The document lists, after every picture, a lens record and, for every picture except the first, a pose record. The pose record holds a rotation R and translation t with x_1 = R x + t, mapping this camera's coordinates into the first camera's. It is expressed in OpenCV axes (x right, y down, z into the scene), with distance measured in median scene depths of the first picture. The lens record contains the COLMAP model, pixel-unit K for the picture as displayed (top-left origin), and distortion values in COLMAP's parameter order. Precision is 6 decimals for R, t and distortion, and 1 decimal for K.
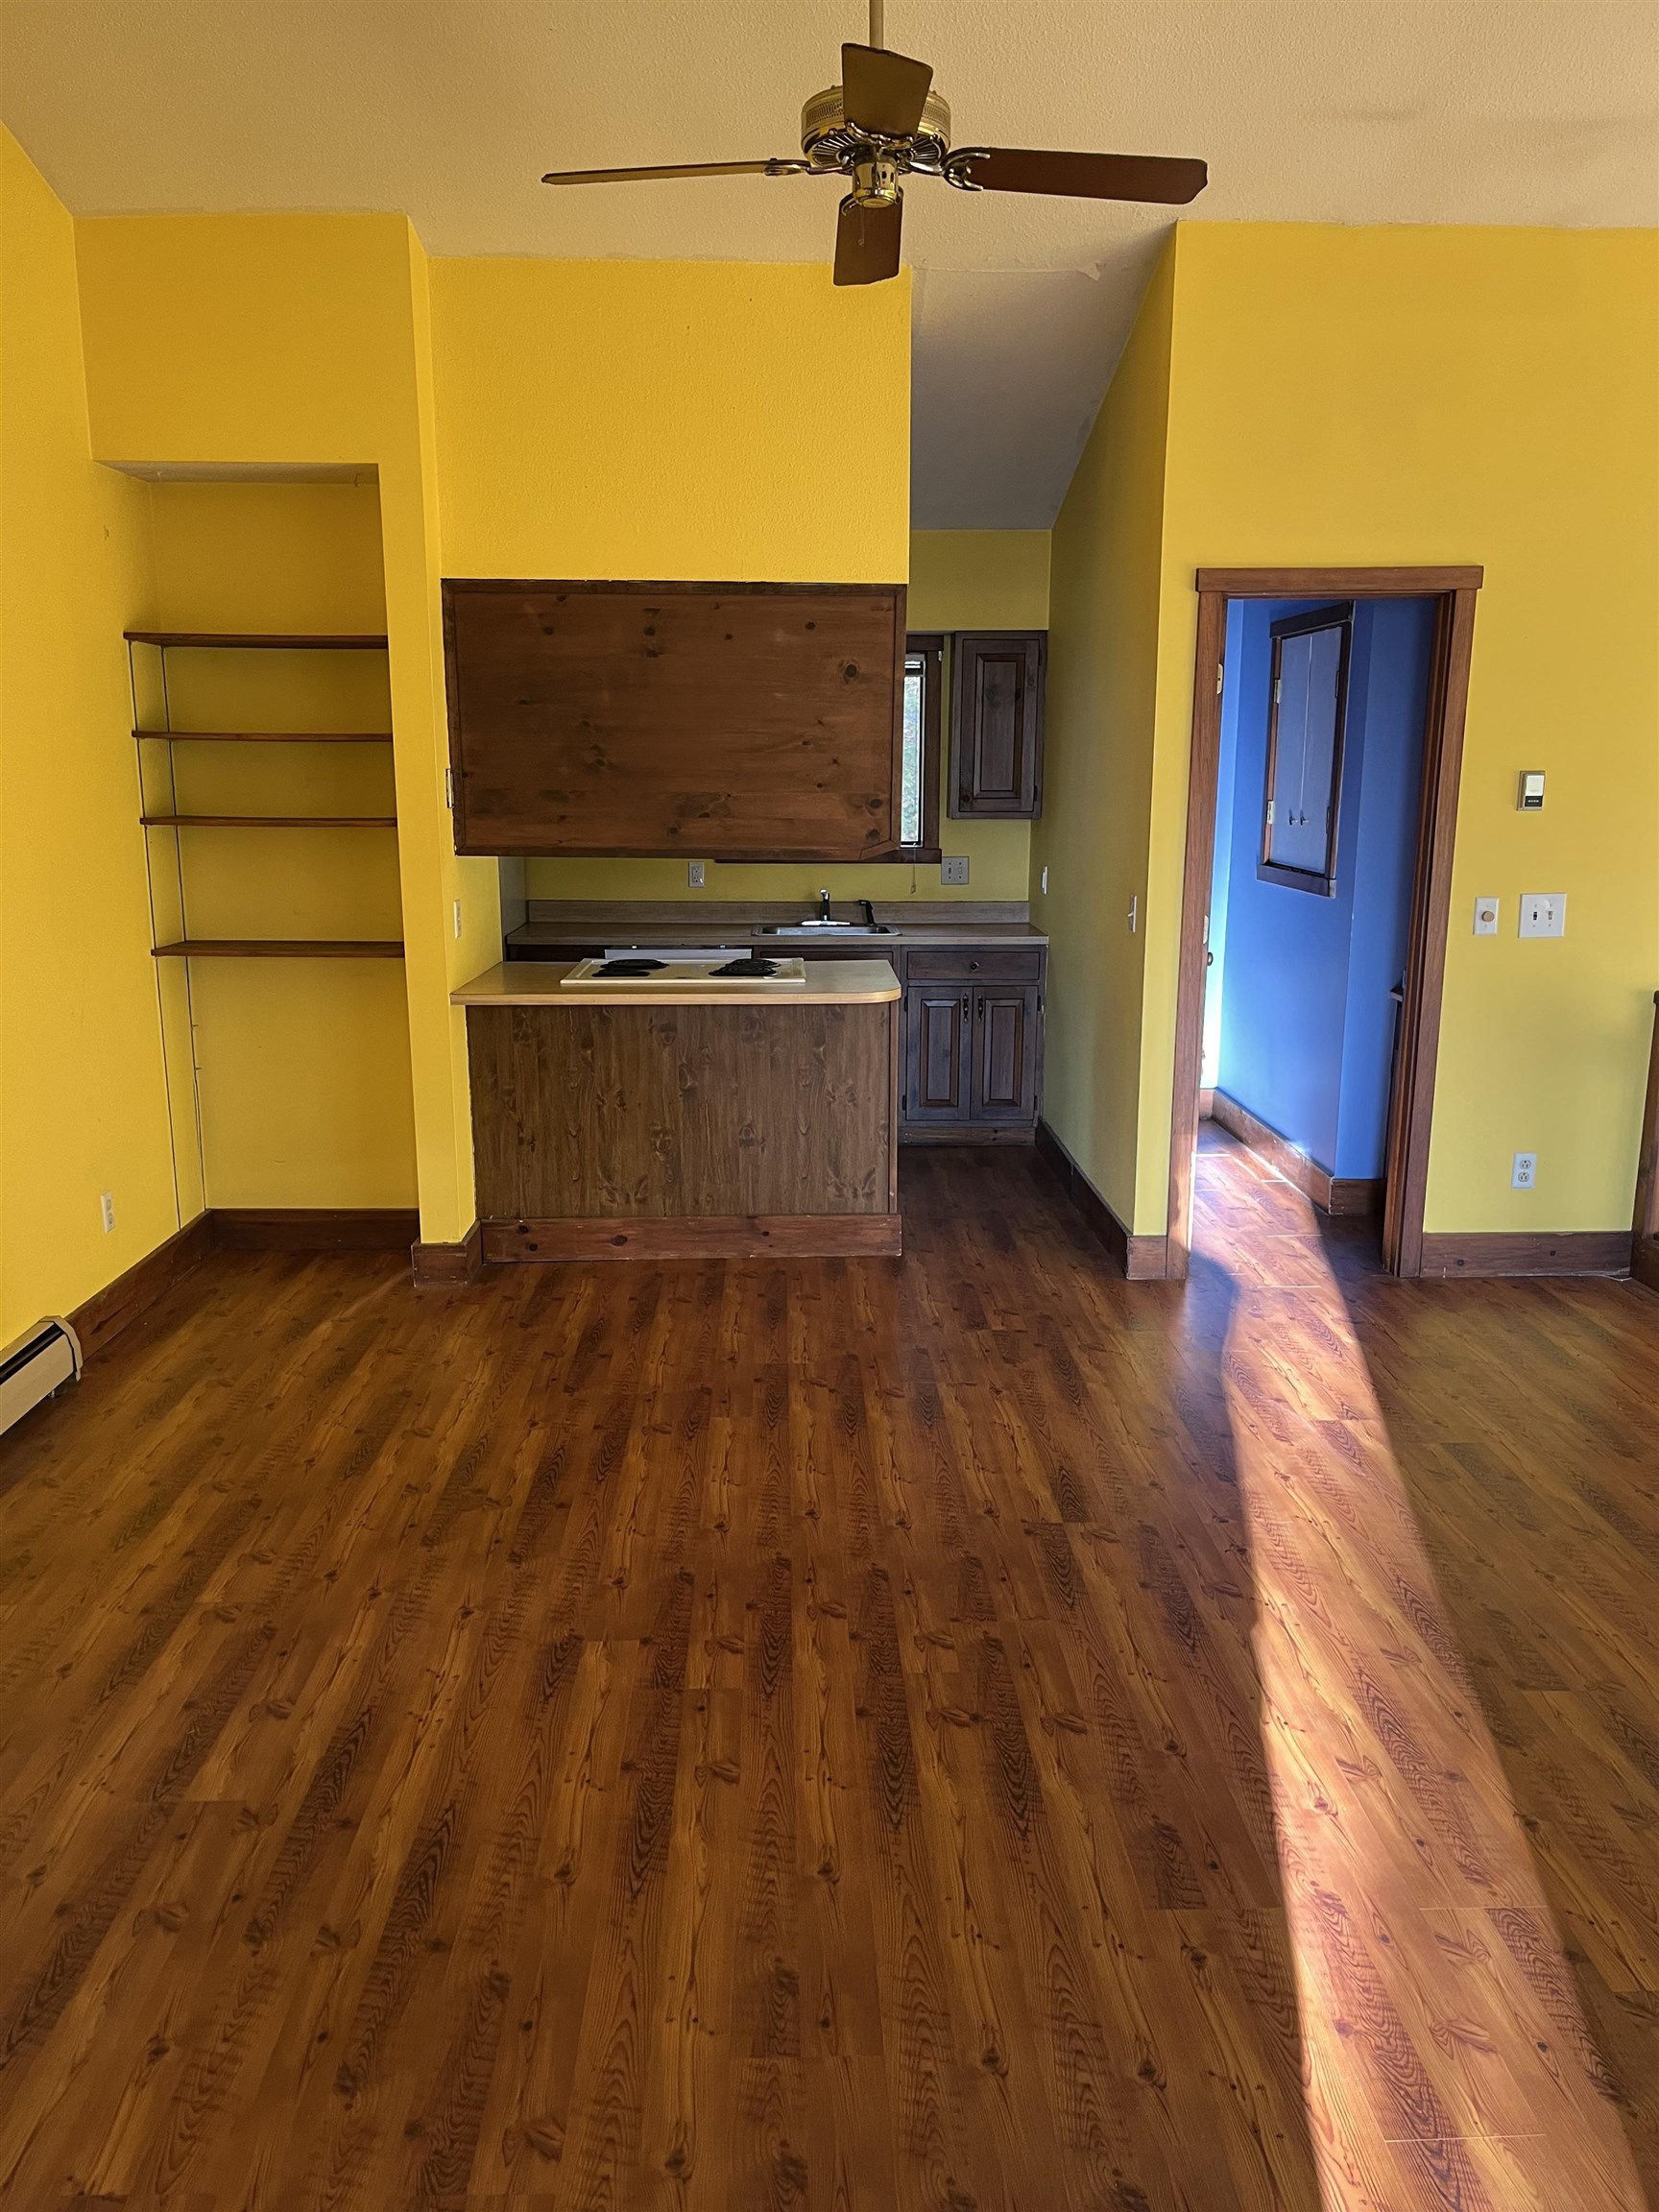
lens RADIAL K [[1673.0, 0, 812.1], [0, 1673.0, 1111.4], [0, 0, 1]] dist [0.033645, -0.032973]
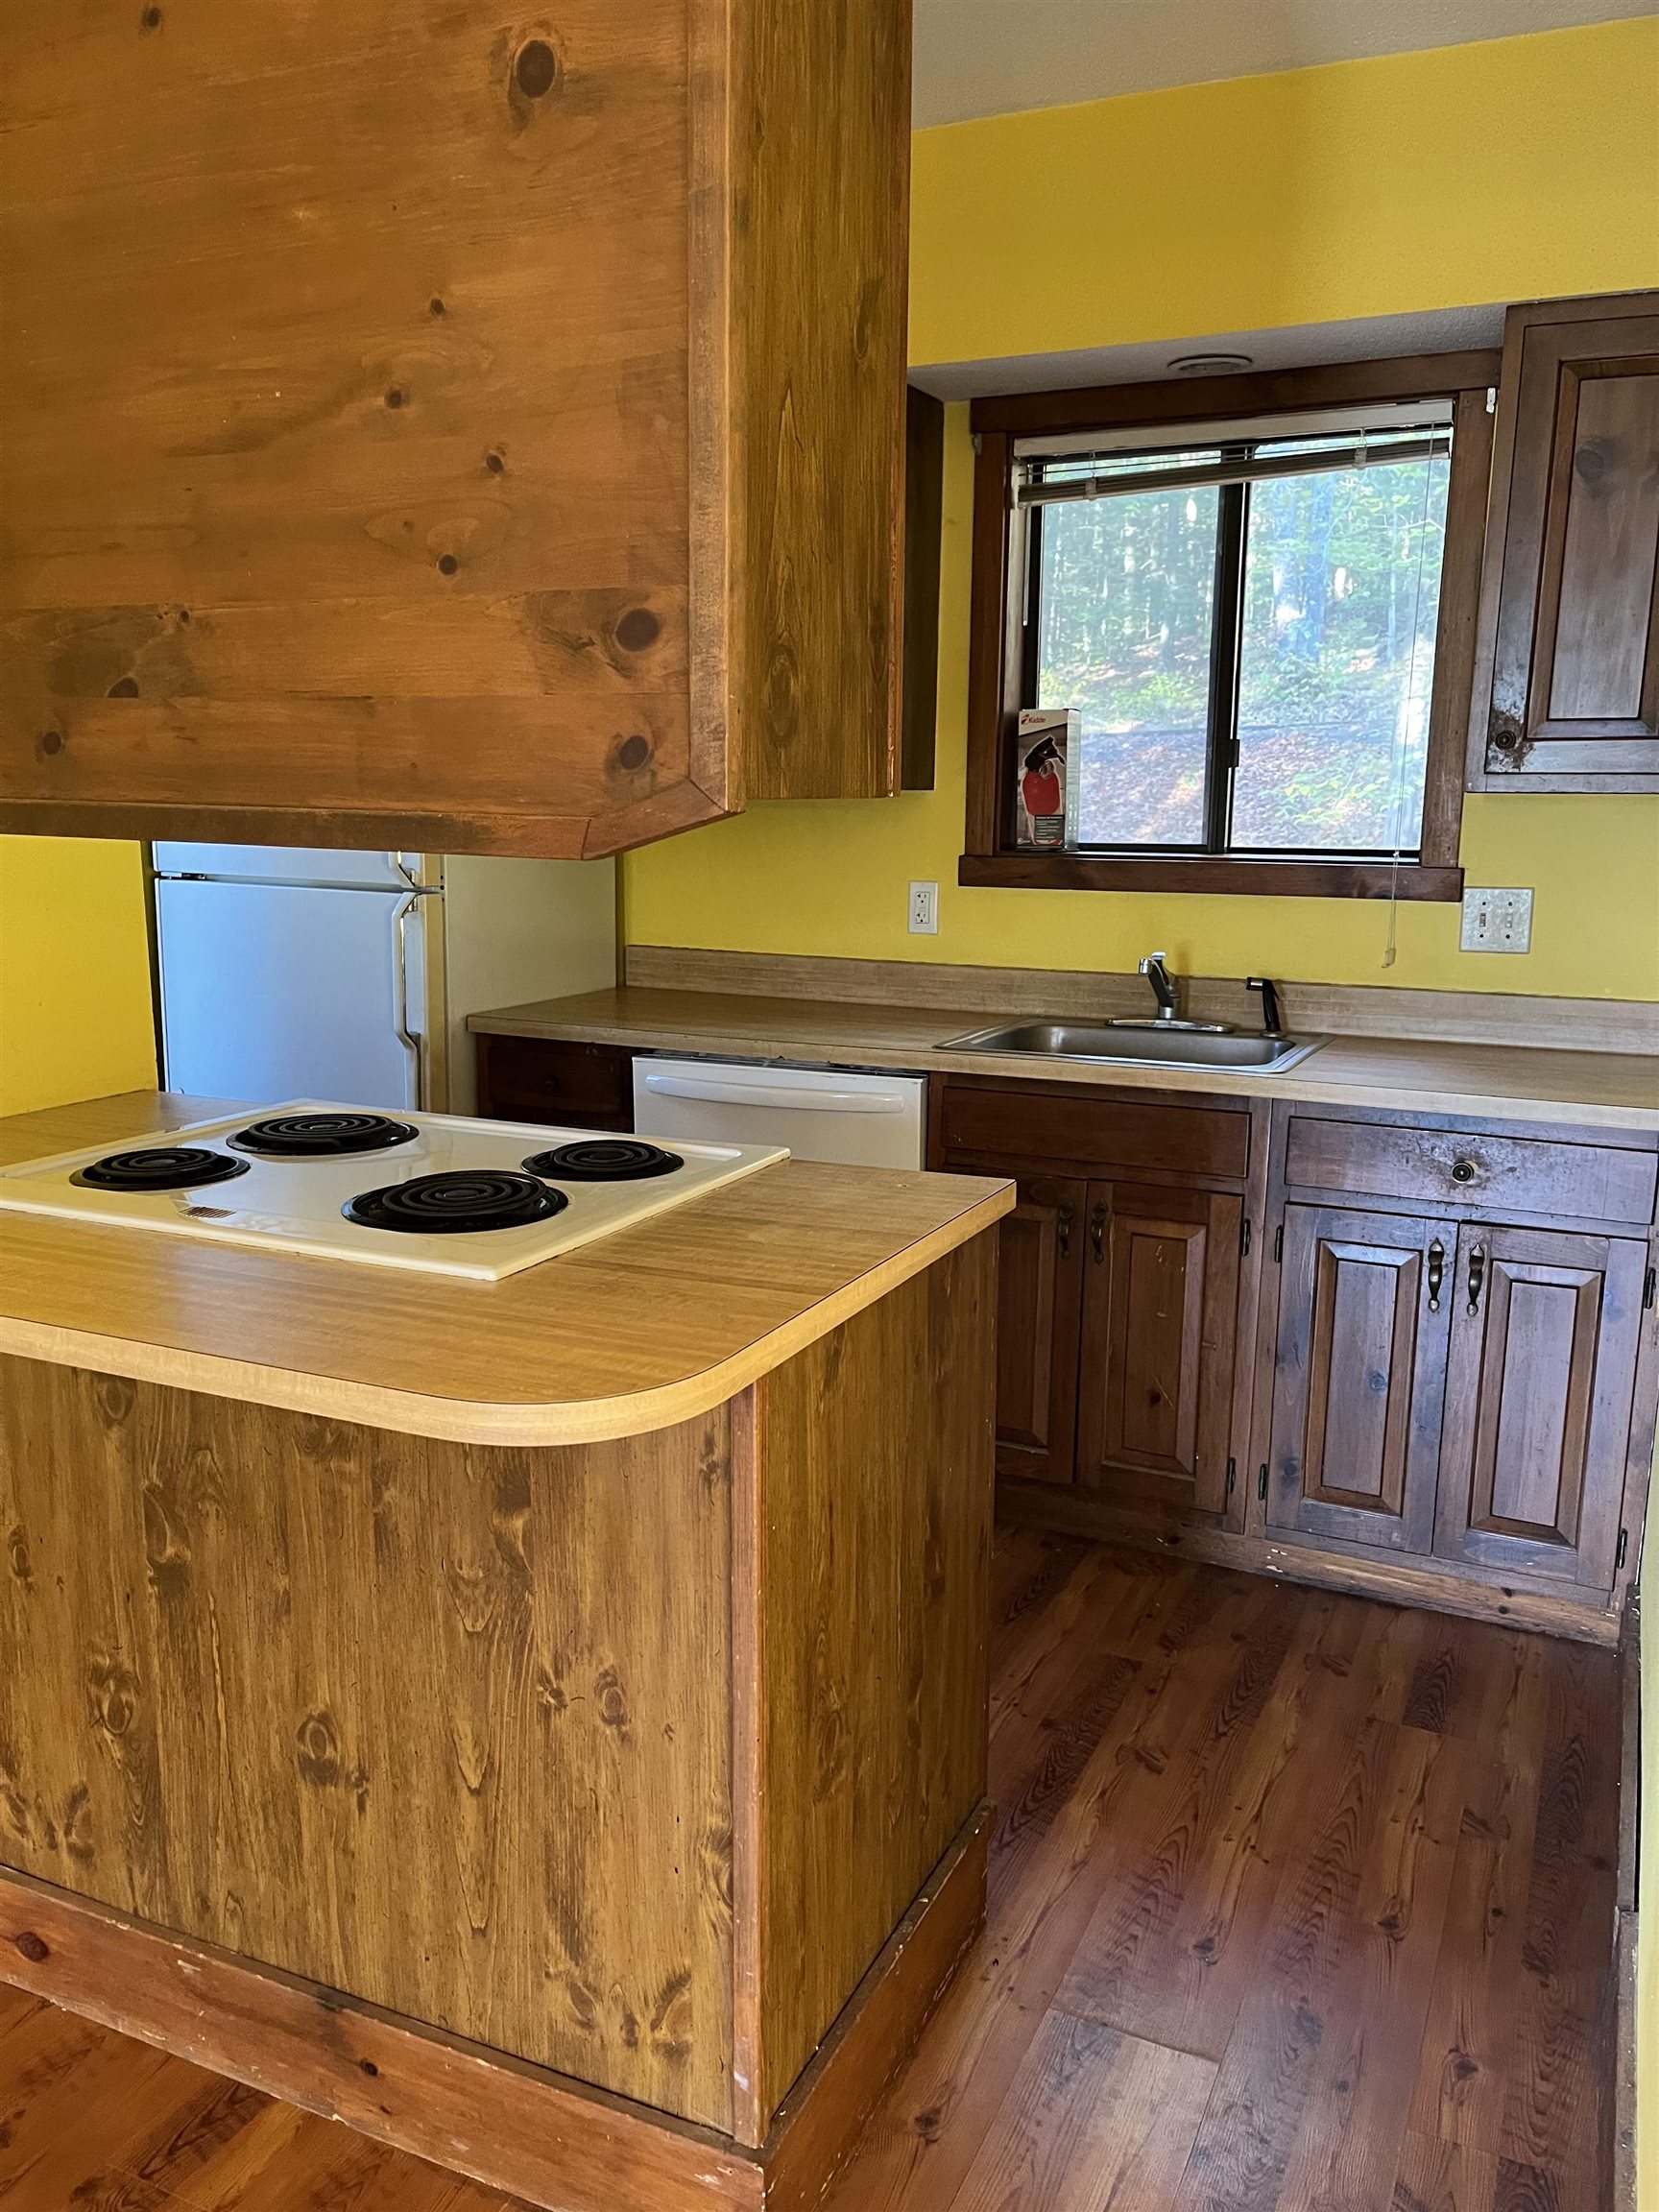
lens RADIAL K [[1673.0, 0, 823.2], [0, 1673.0, 1103.0], [0, 0, 1]] dist [0.033645, -0.032973]
pose [[0.896489, 0.087508, -0.434339, 0.167428], [-0.097514, 0.995234, -0.000757, -0.112077], [0.432203, 0.043033, 0.900749, 0.758274]]
